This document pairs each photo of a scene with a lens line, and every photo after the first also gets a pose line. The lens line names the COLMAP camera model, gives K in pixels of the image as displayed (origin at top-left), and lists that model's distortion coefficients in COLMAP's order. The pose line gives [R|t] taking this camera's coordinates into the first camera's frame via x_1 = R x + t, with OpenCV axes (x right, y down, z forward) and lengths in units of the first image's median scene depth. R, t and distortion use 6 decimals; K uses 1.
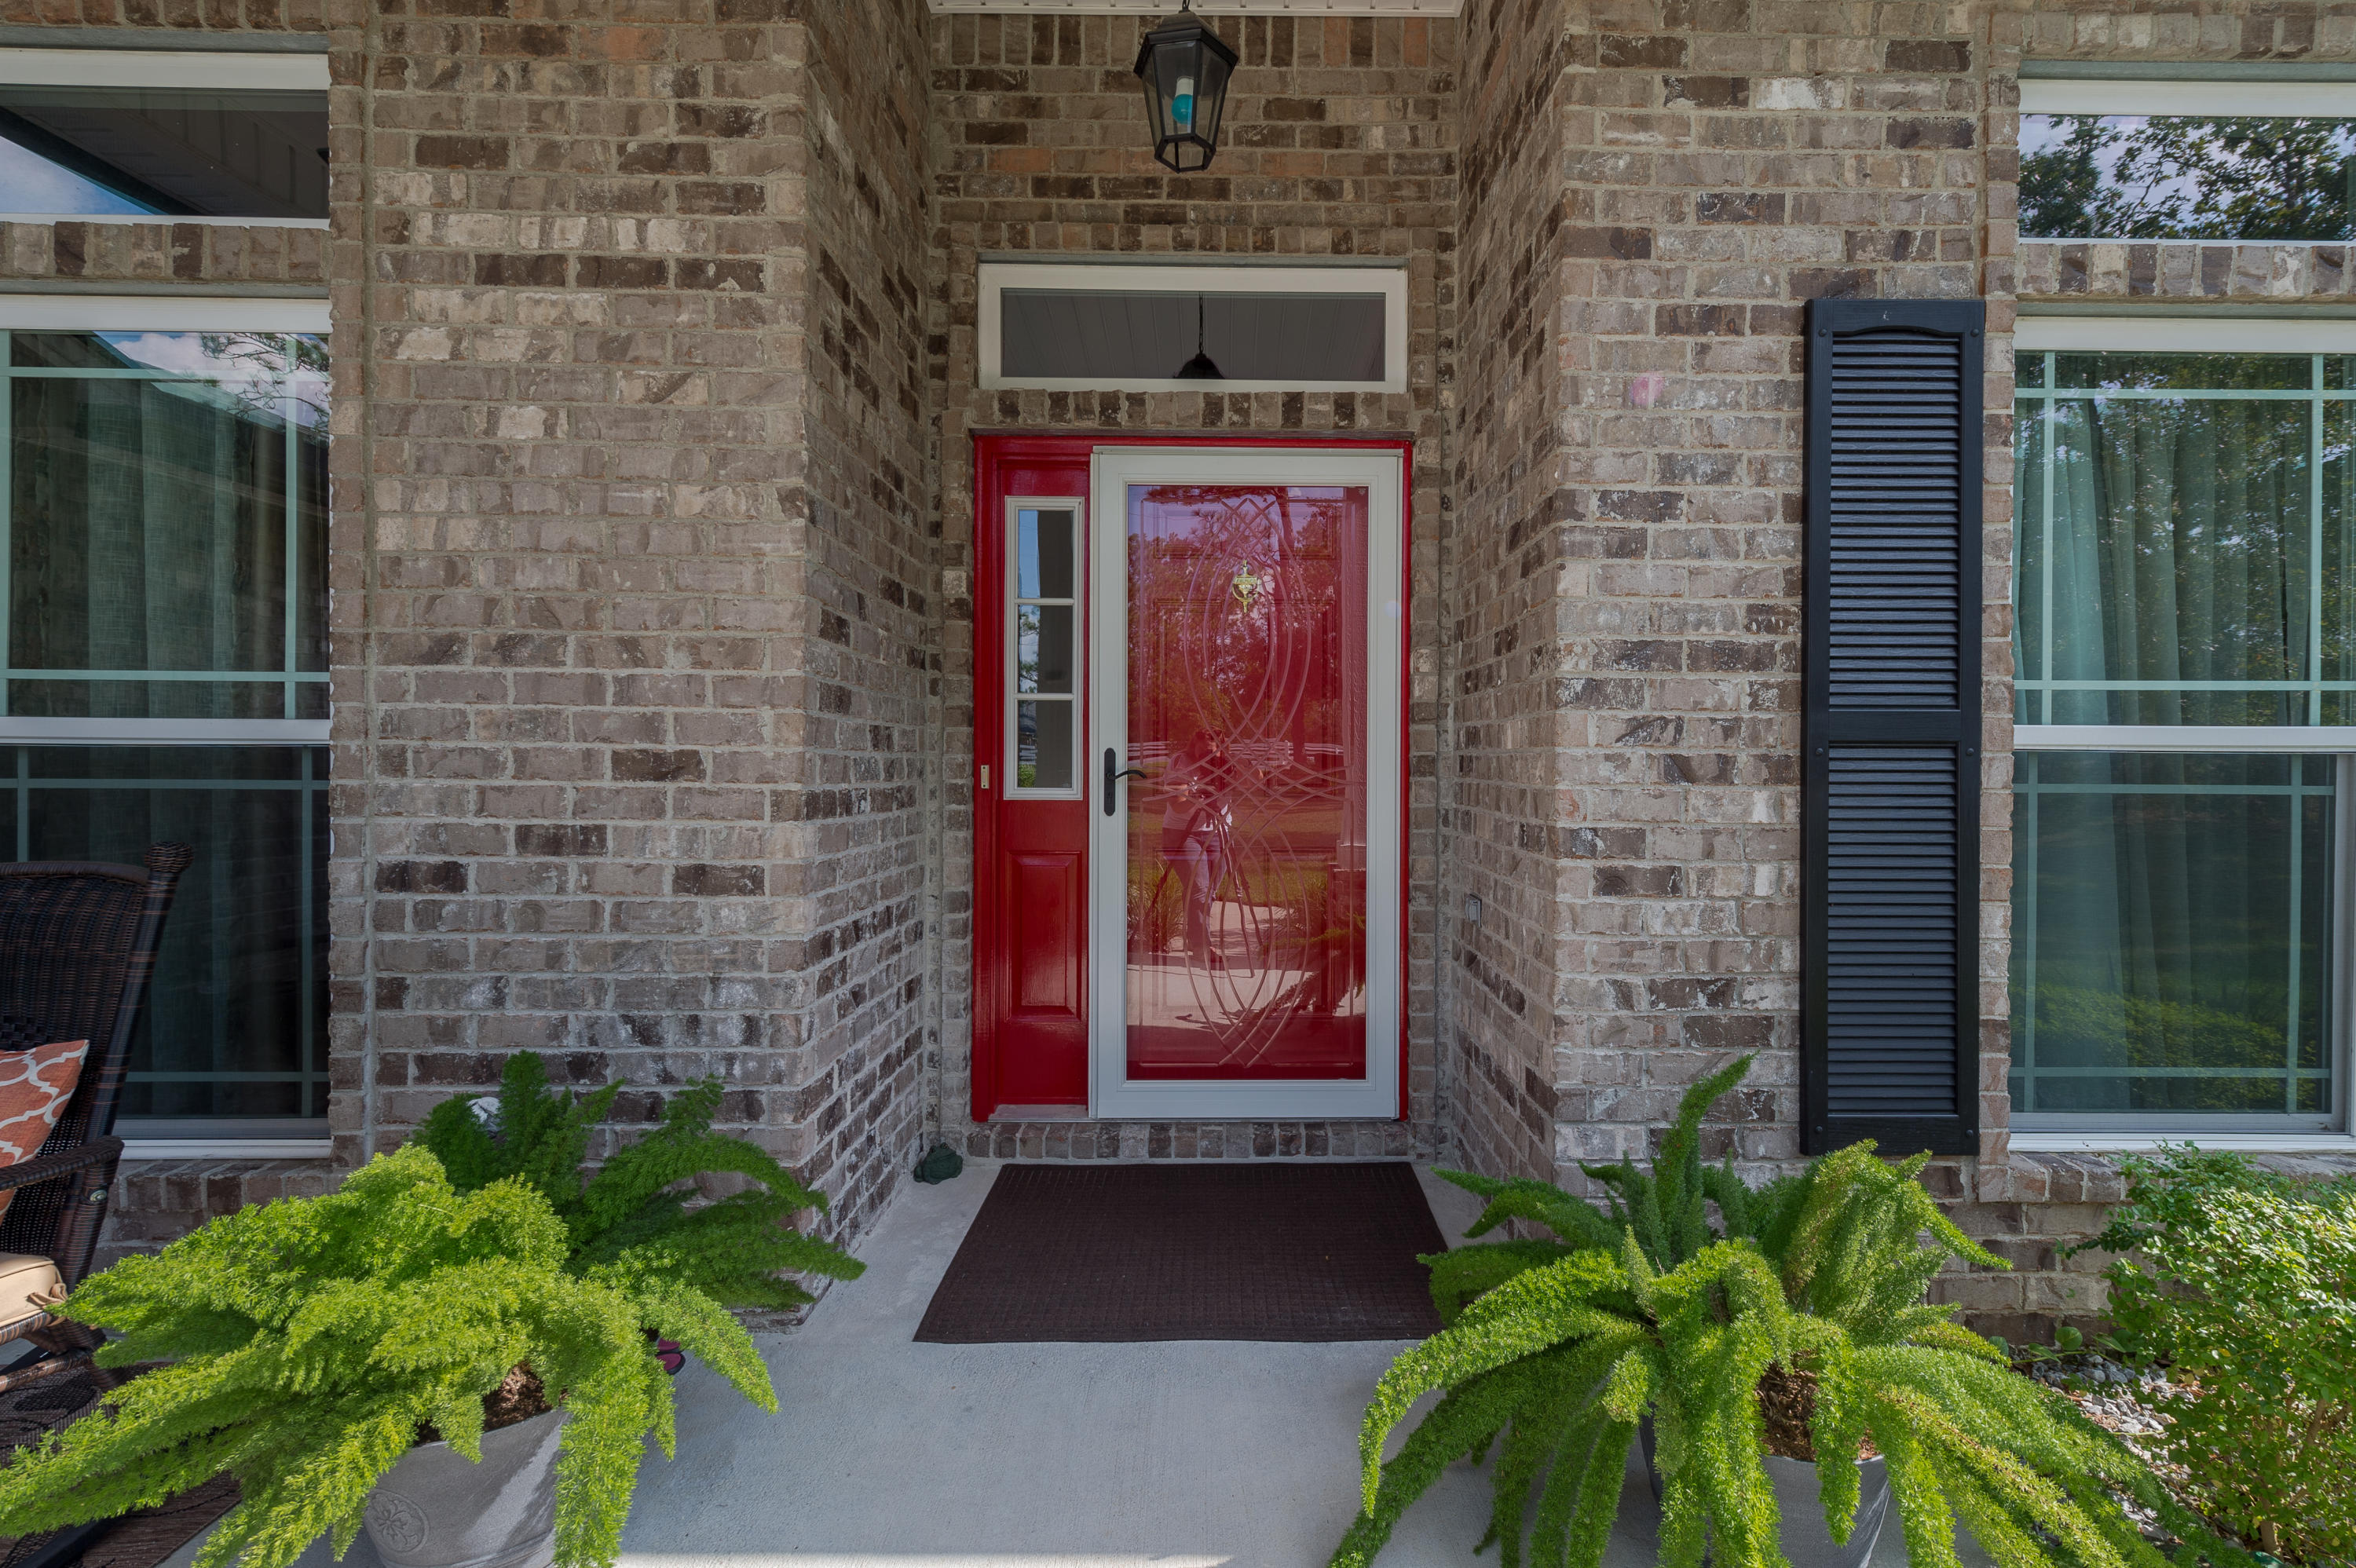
lens RADIAL K [[1009.1, 0, 1230.3], [0, 1009.1, 778.7], [0, 0, 1]] dist [0.013065, -0.003679]
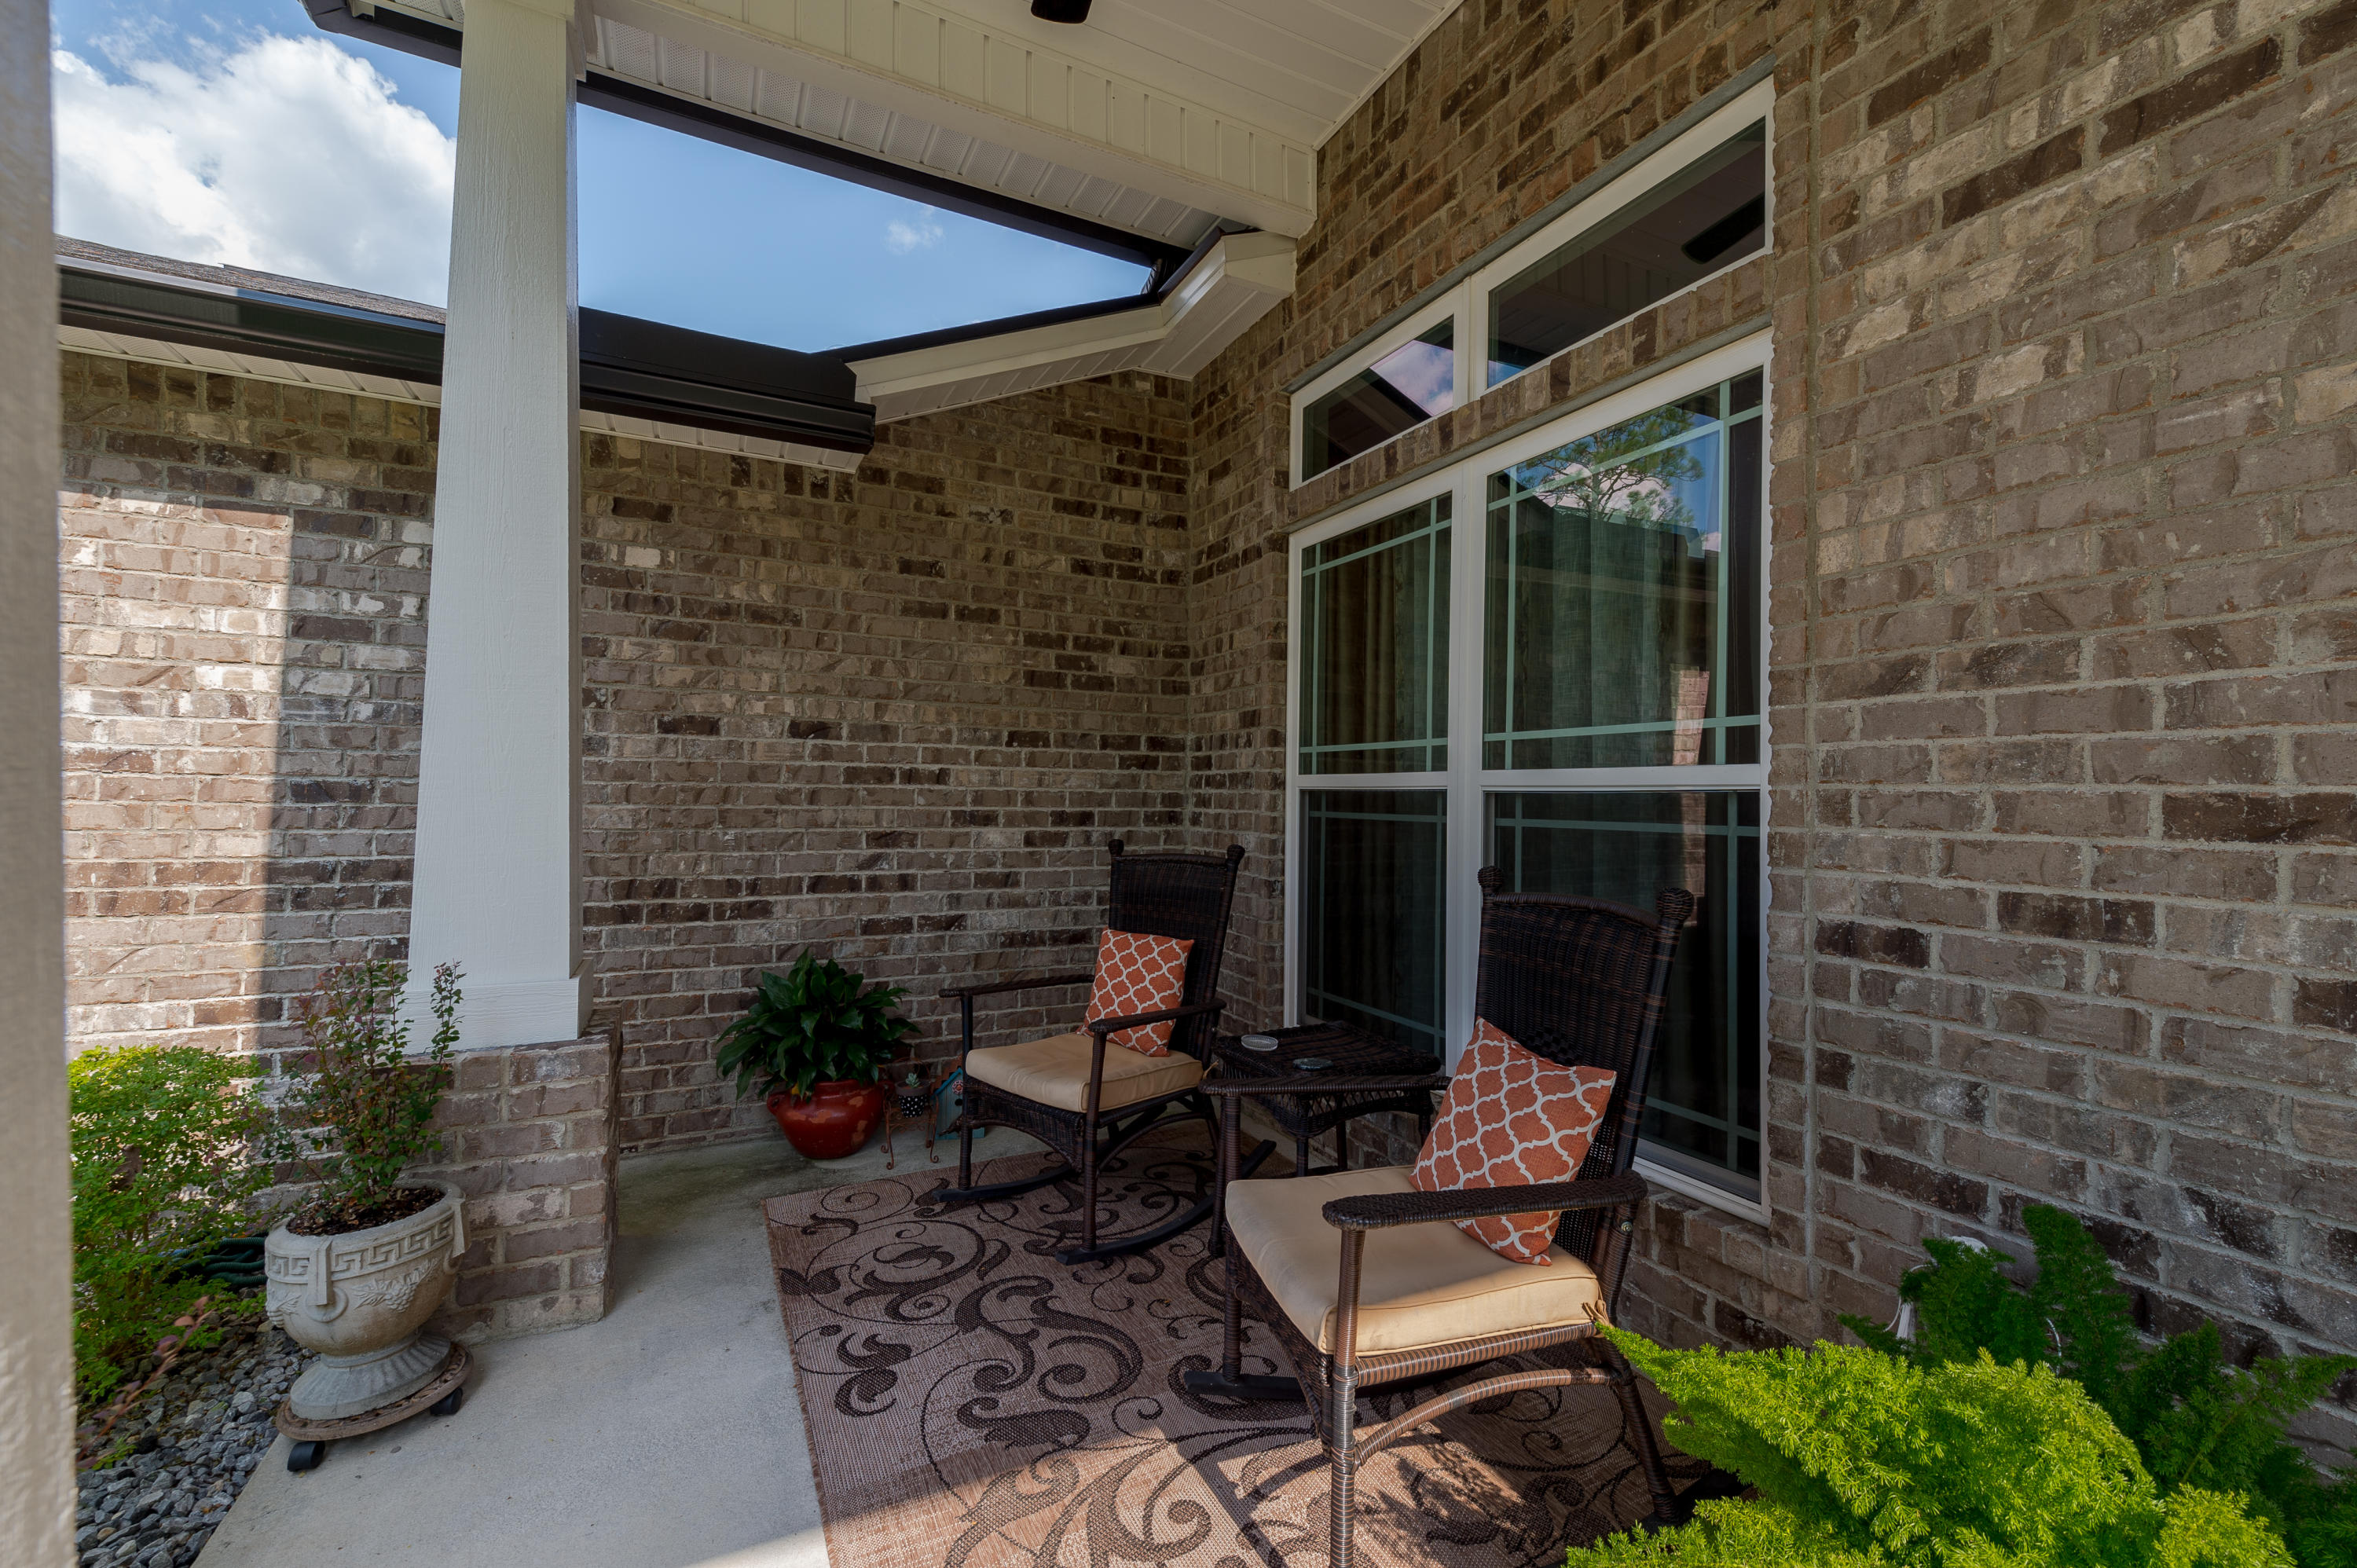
lens RADIAL K [[970.0, 0, 1173.3], [0, 970.0, 820.5], [0, 0, 1]] dist [0.017364, -0.006417]
pose [[0.427506, 0.020802, -0.903773, -0.290764], [-0.018278, 0.999730, 0.014365, -0.007568], [0.903828, 0.010378, 0.427770, 0.106229]]
